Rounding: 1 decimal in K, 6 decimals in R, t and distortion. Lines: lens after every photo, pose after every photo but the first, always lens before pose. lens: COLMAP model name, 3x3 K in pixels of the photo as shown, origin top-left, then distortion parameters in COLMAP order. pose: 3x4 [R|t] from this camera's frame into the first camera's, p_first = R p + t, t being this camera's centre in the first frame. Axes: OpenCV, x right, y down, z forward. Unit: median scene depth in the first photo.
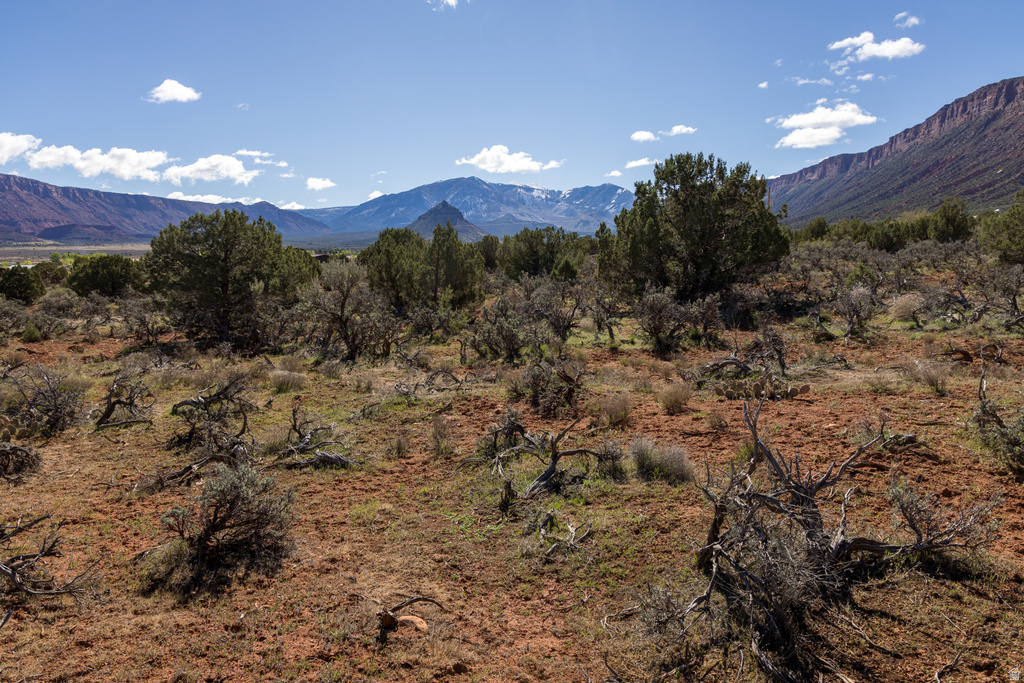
lens RADIAL K [[696.5, 0, 510.8], [0, 696.5, 341.2], [0, 0, 1]] dist [0.014111, -0.005529]
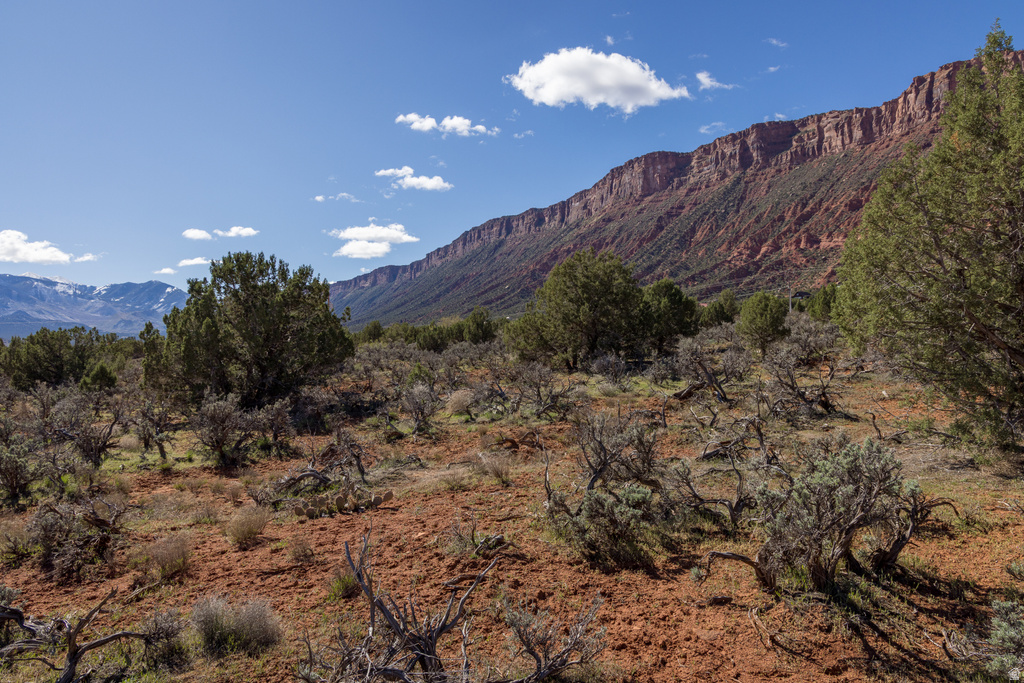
lens RADIAL K [[696.5, 0, 517.6], [0, 696.5, 335.8], [0, 0, 1]] dist [0.014111, -0.005529]
pose [[0.817227, 0.002306, 0.576312, 0.004990], [0.085324, 0.988488, -0.124947, -0.005061], [-0.569965, 0.151283, 0.807622, 0.032919]]
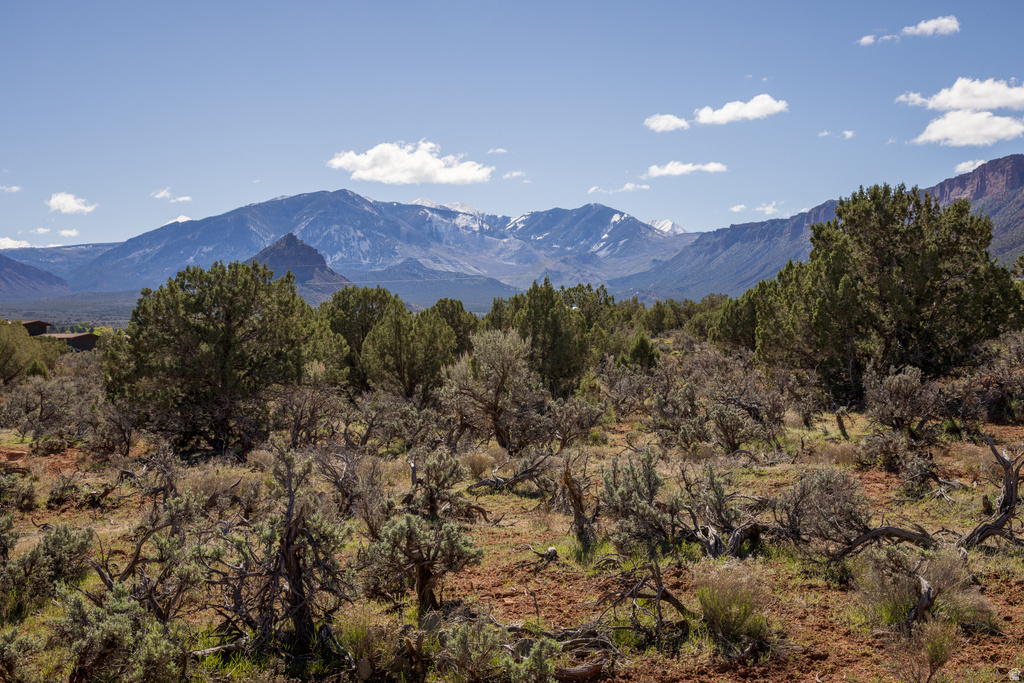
lens RADIAL K [[1335.3, 0, 513.3], [0, 1335.3, 332.9], [0, 0, 1]] dist [0.053862, 0.000000]
pose [[0.996682, -0.001911, 0.081370, -0.234096], [0.012027, 0.992208, -0.124010, 0.045315], [-0.080499, 0.124577, 0.988939, -0.302622]]
